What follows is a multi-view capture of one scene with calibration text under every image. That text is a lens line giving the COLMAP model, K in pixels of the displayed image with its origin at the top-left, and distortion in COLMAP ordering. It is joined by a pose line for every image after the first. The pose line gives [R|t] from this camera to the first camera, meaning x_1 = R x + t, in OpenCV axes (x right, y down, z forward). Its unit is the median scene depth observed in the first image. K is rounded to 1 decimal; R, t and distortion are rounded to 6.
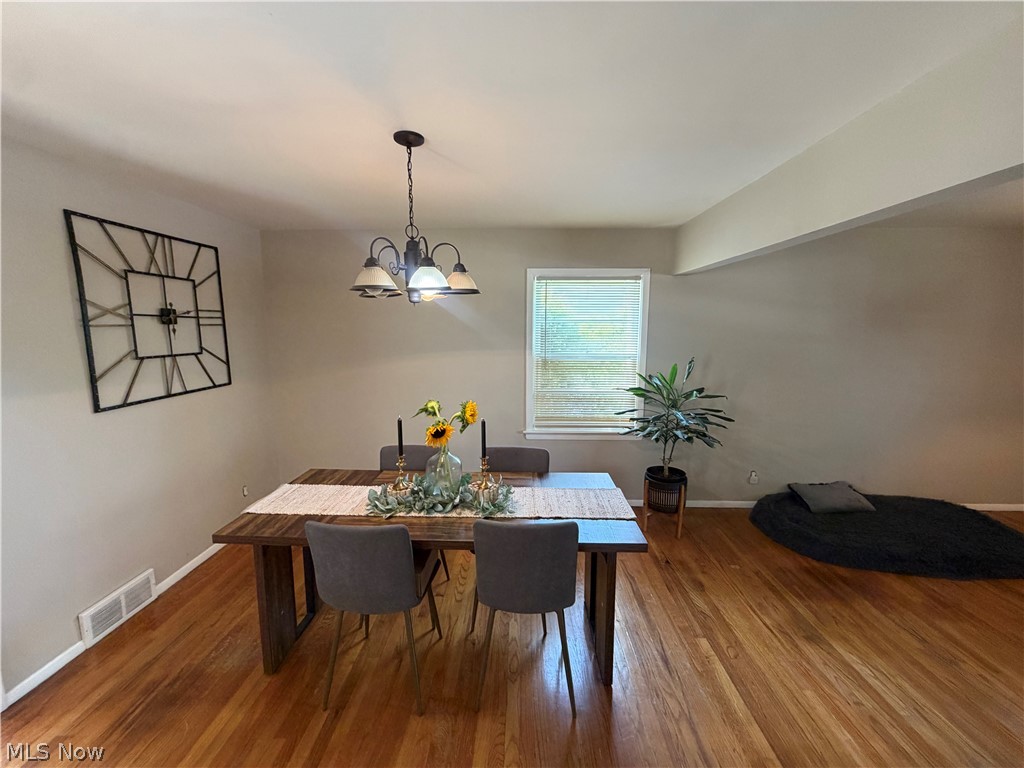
lens RADIAL K [[410.3, 0, 510.7], [0, 410.3, 381.5], [0, 0, 1]] dist [0.000921, -0.000103]
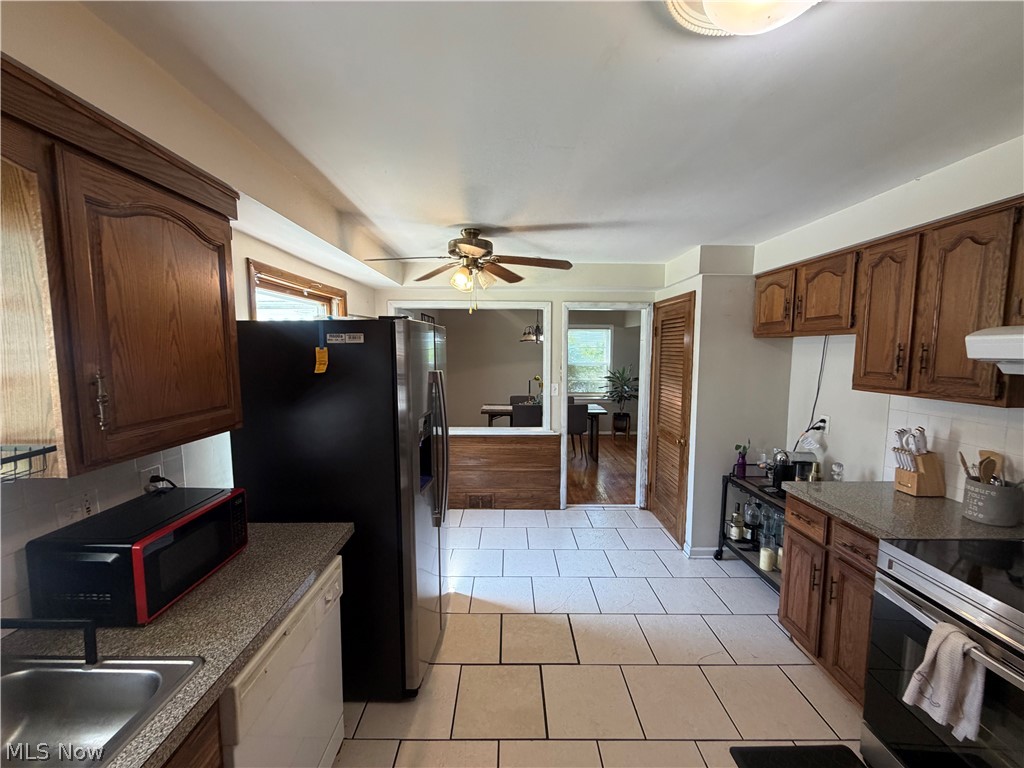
lens RADIAL K [[410.3, 0, 509.7], [0, 410.3, 383.1], [0, 0, 1]] dist [0.000921, -0.000103]
pose [[0.999509, 0.000406, 0.031317, -0.461666], [0.000805, 0.999253, -0.038632, 0.205258], [-0.031309, 0.038638, 0.998763, -1.872618]]
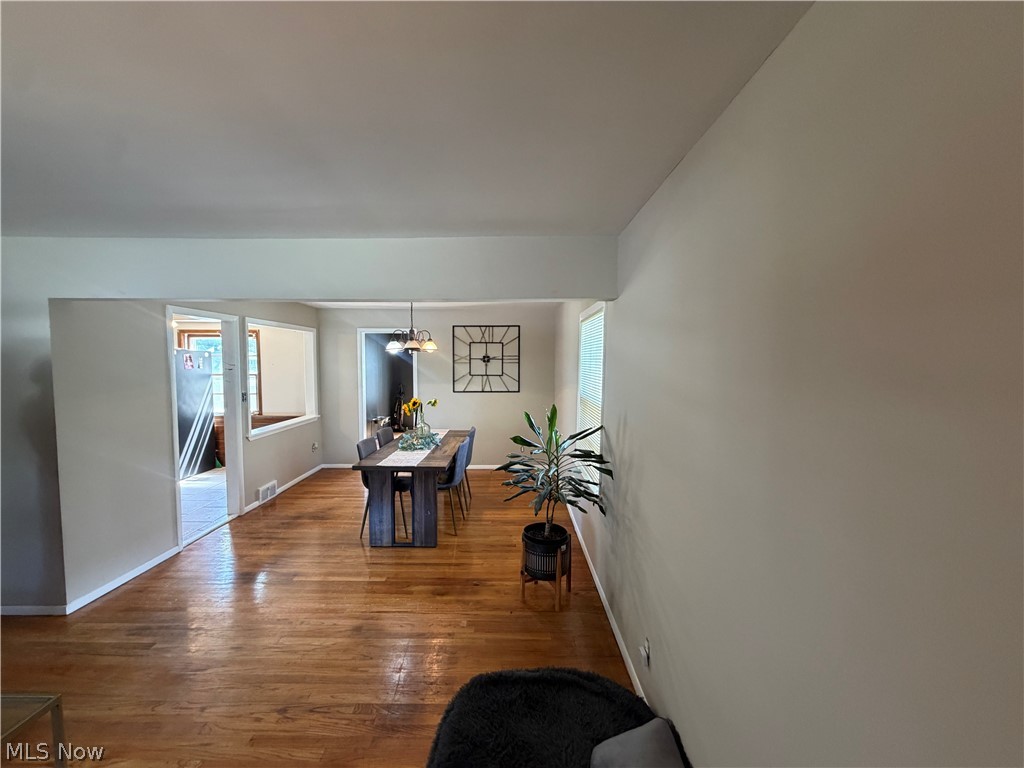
lens RADIAL K [[410.3, 0, 512.1], [0, 410.3, 382.0], [0, 0, 1]] dist [0.000921, -0.000103]
pose [[0.021059, 0.051397, -0.998456, 1.637821], [-0.138645, 0.989179, 0.047995, -0.167614], [0.990118, 0.137420, 0.027957, 1.138683]]
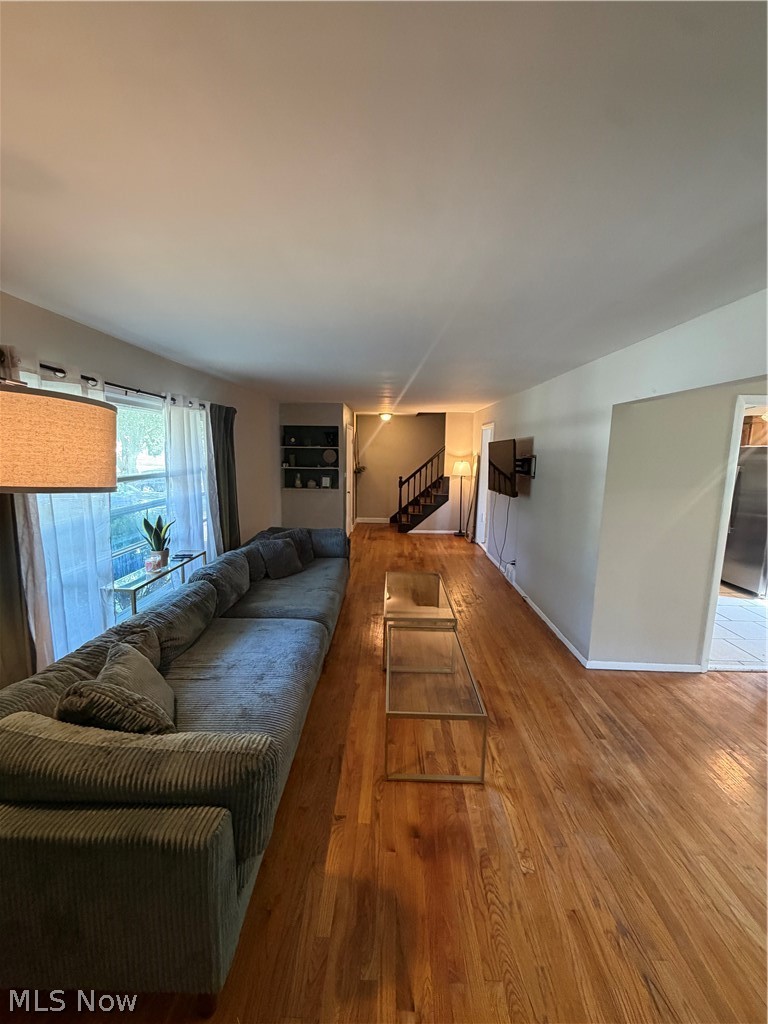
lens RADIAL K [[410.3, 0, 380.1], [0, 410.3, 507.1], [0, 0, 1]] dist [0.000921, -0.000103]
pose [[-0.999872, -0.015939, -0.001565, 1.237913], [-0.015757, 0.961609, 0.273971, -0.194311], [-0.002862, 0.273960, -0.961737, 1.219068]]
